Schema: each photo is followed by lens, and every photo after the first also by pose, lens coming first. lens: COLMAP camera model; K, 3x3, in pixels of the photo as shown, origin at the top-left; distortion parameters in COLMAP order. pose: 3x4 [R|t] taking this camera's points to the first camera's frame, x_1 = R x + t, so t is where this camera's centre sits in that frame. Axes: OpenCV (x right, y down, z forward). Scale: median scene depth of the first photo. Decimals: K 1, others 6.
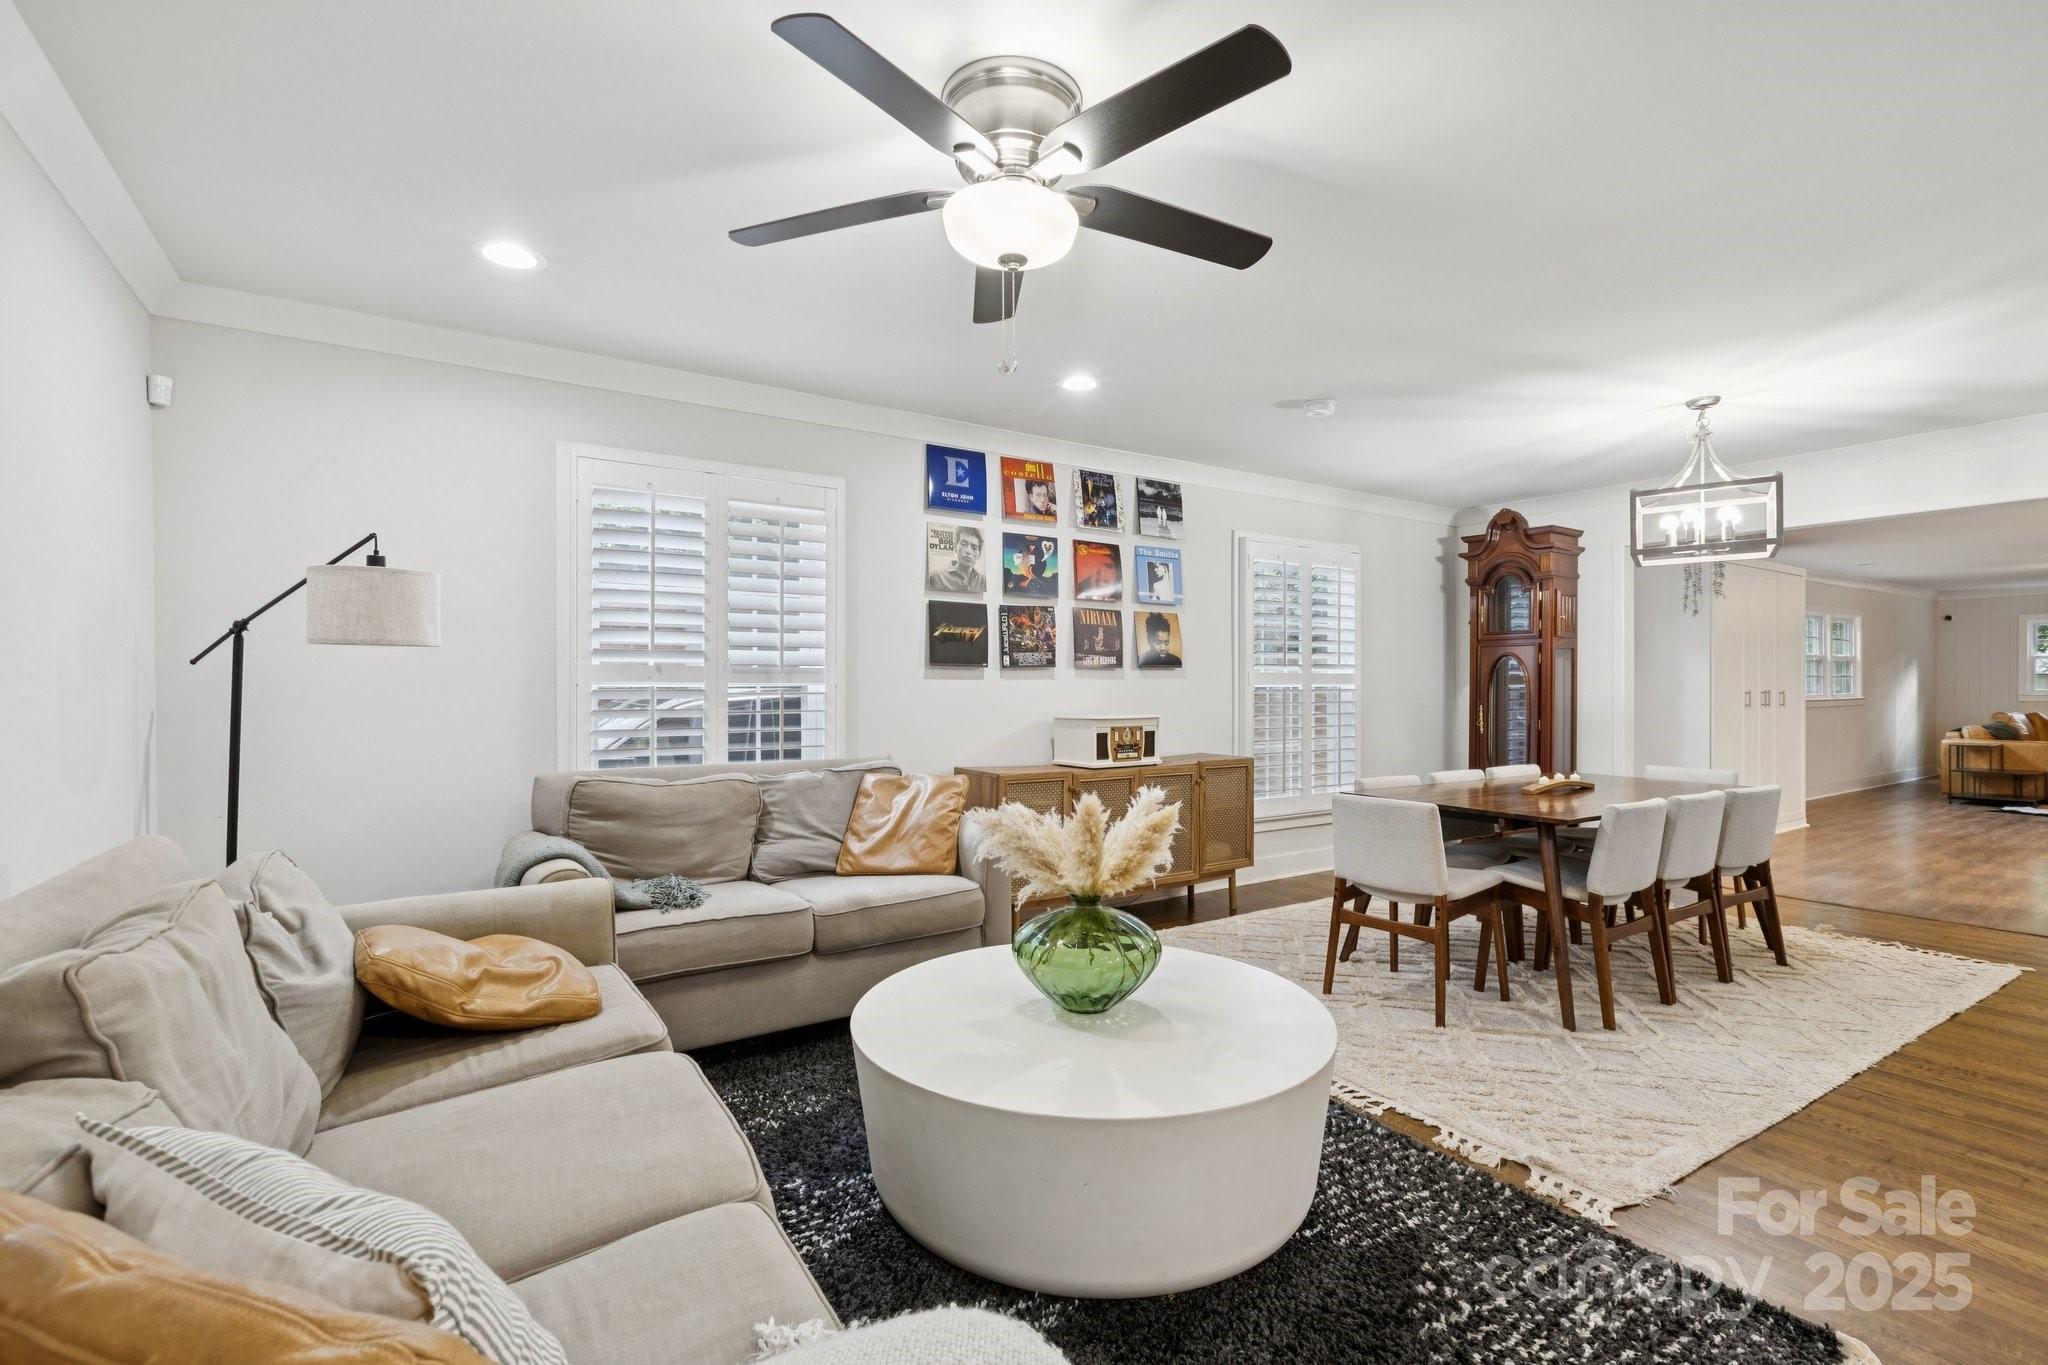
lens RADIAL K [[915.4, 0, 1024.0], [0, 915.4, 682.5], [0, 0, 1]] dist [0.002953, 0.000530]
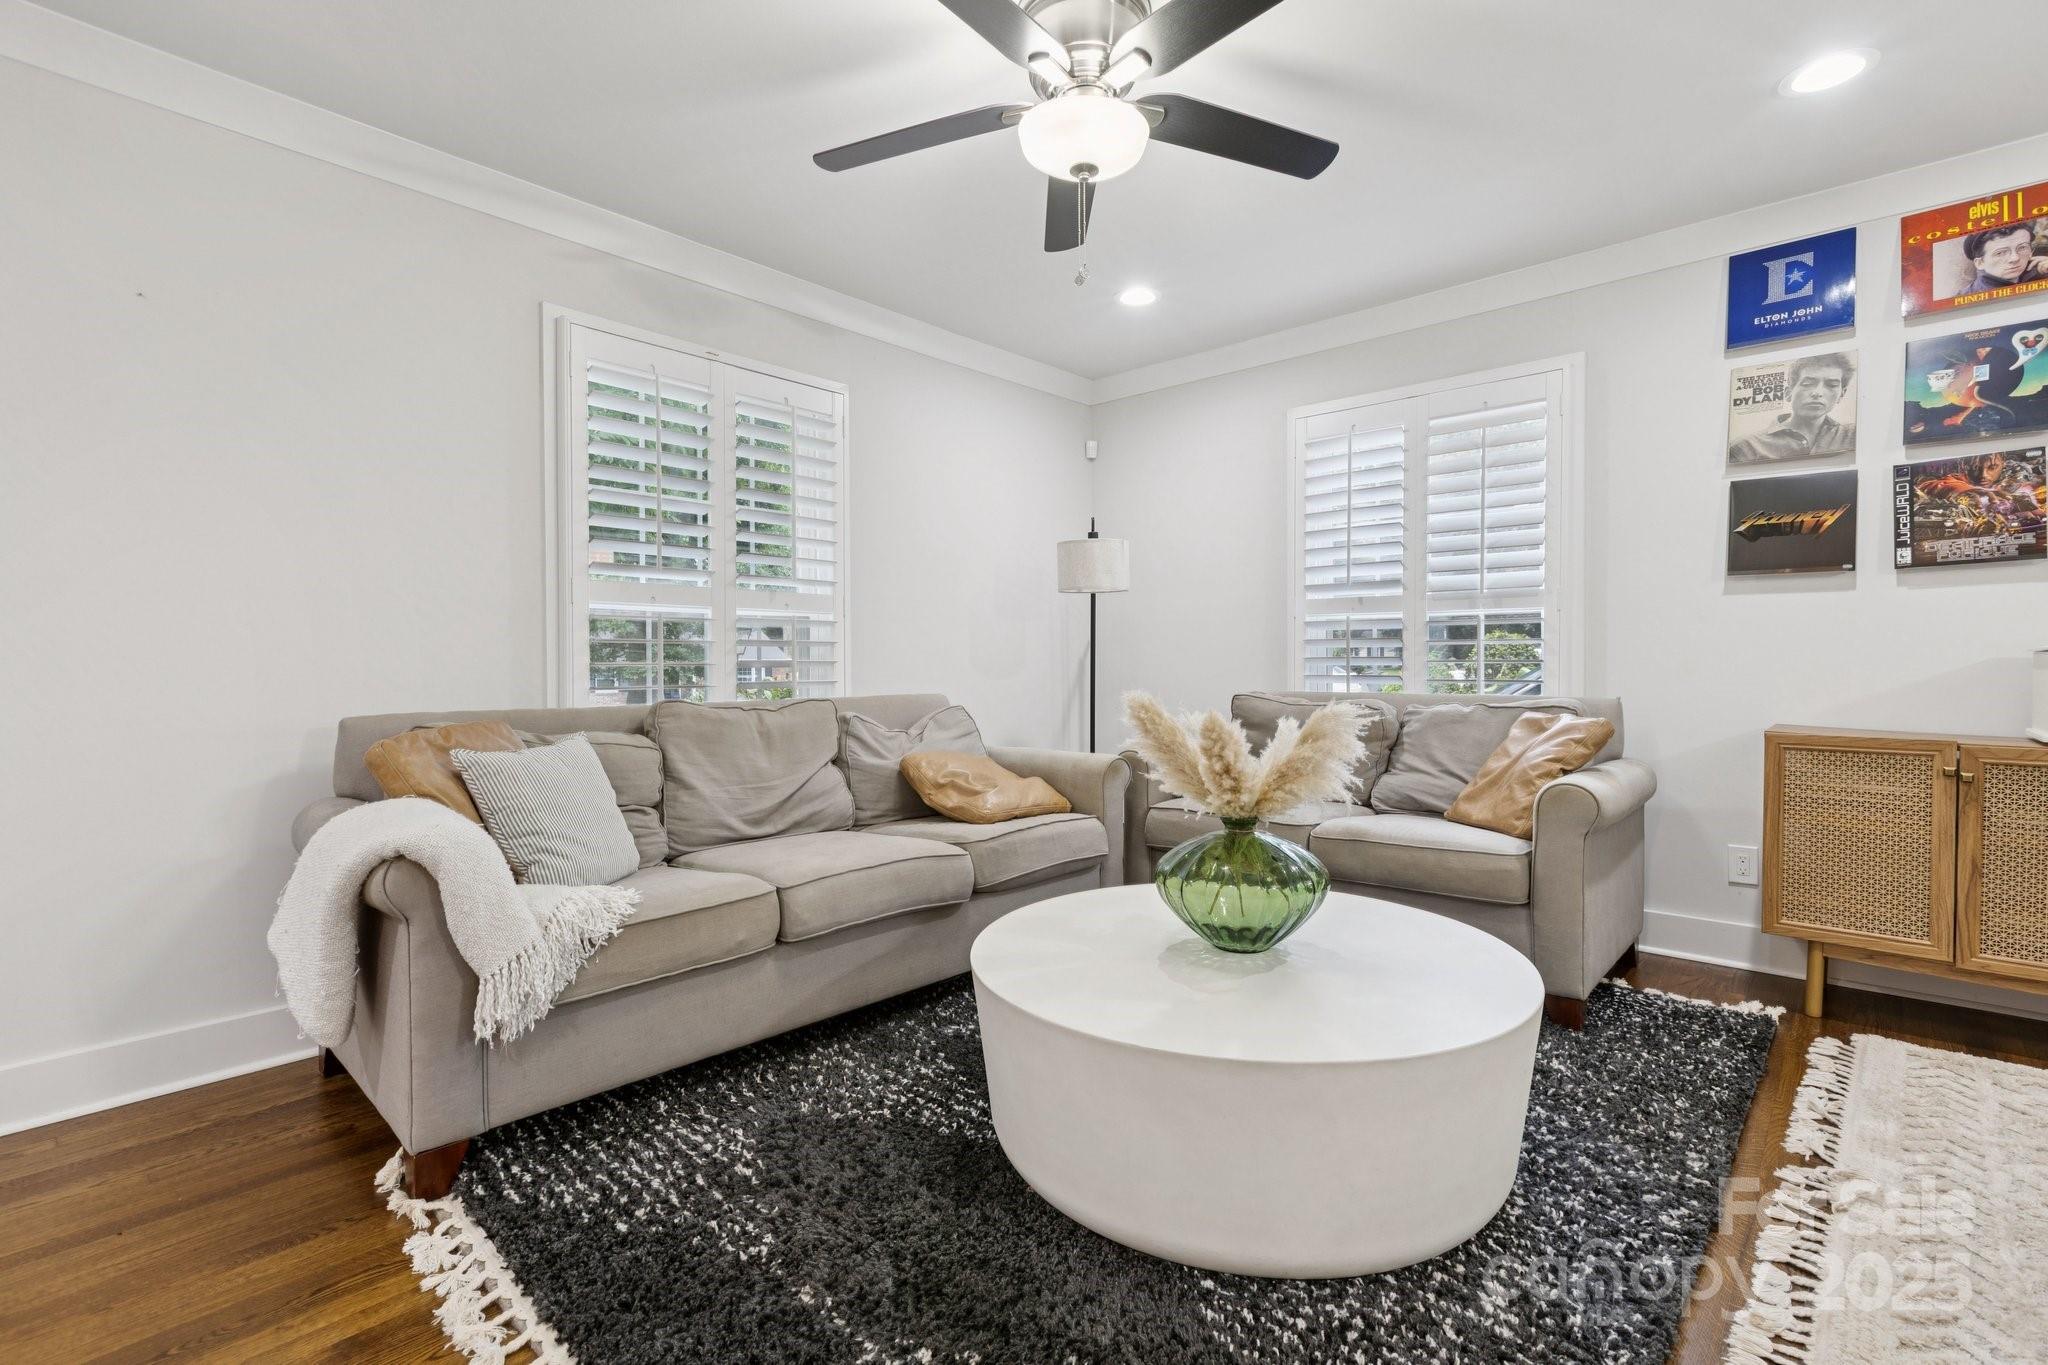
lens RADIAL K [[935.2, 0, 1035.4], [0, 935.2, 675.1], [0, 0, 1]] dist [0.000844, 0.000444]
pose [[0.258925, 0.014105, -0.965794, 0.427142], [0.008083, 0.999827, 0.016769, 0.039031], [0.965863, -0.012148, 0.258767, 0.286743]]
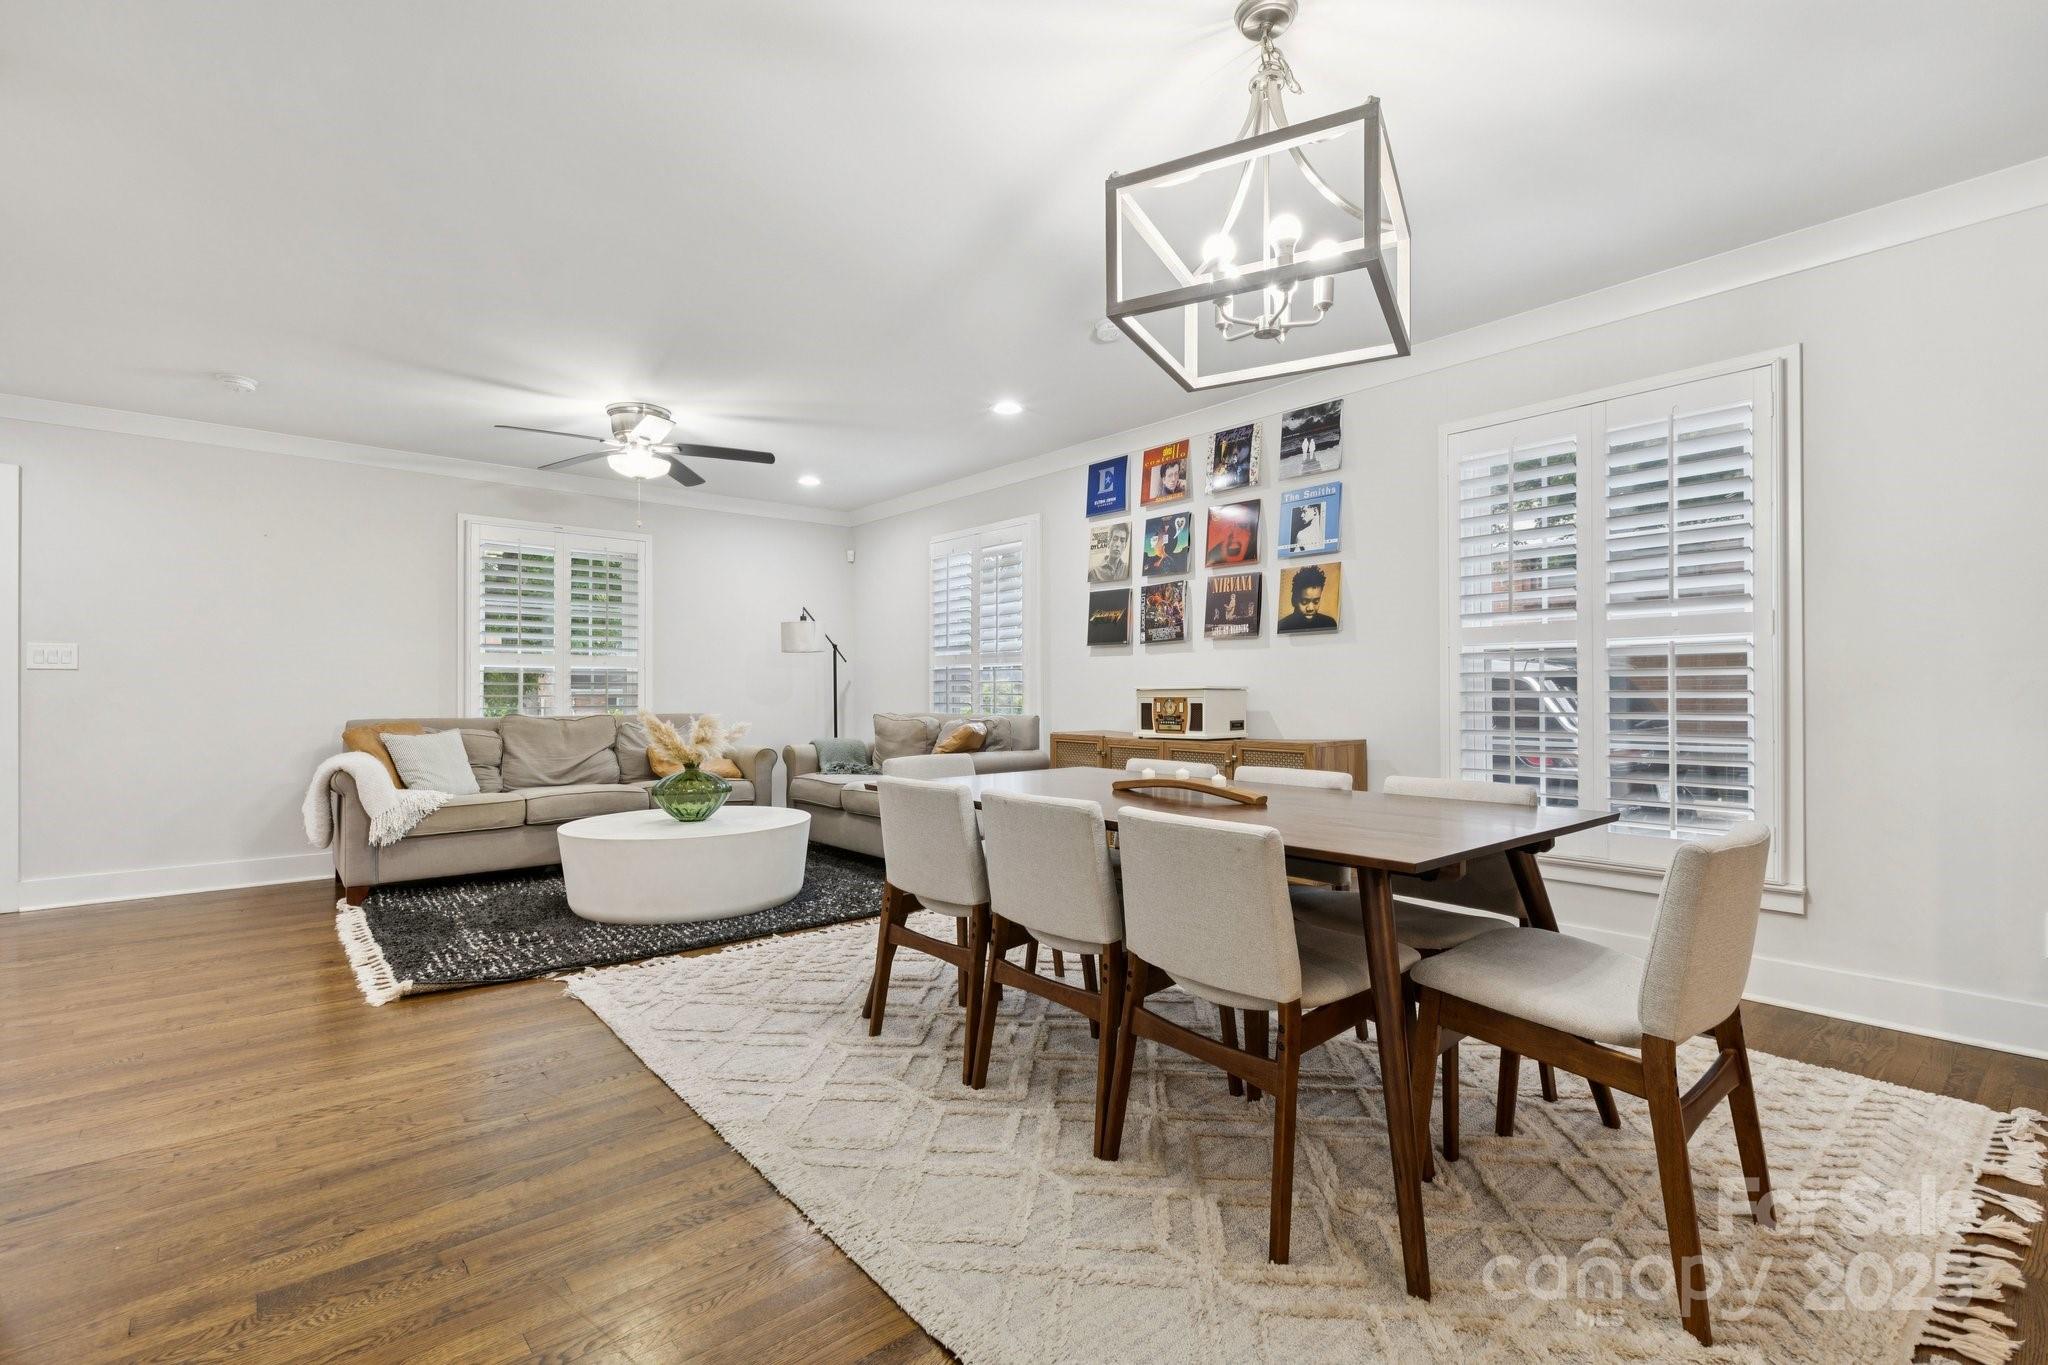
lens RADIAL K [[915.4, 0, 1024.0], [0, 915.4, 682.5], [0, 0, 1]] dist [0.002953, 0.000530]
pose [[0.140720, -0.007929, -0.990018, 1.042700], [0.009753, 0.999931, -0.006623, 0.036351], [0.990001, -0.008724, 0.140788, 0.701271]]
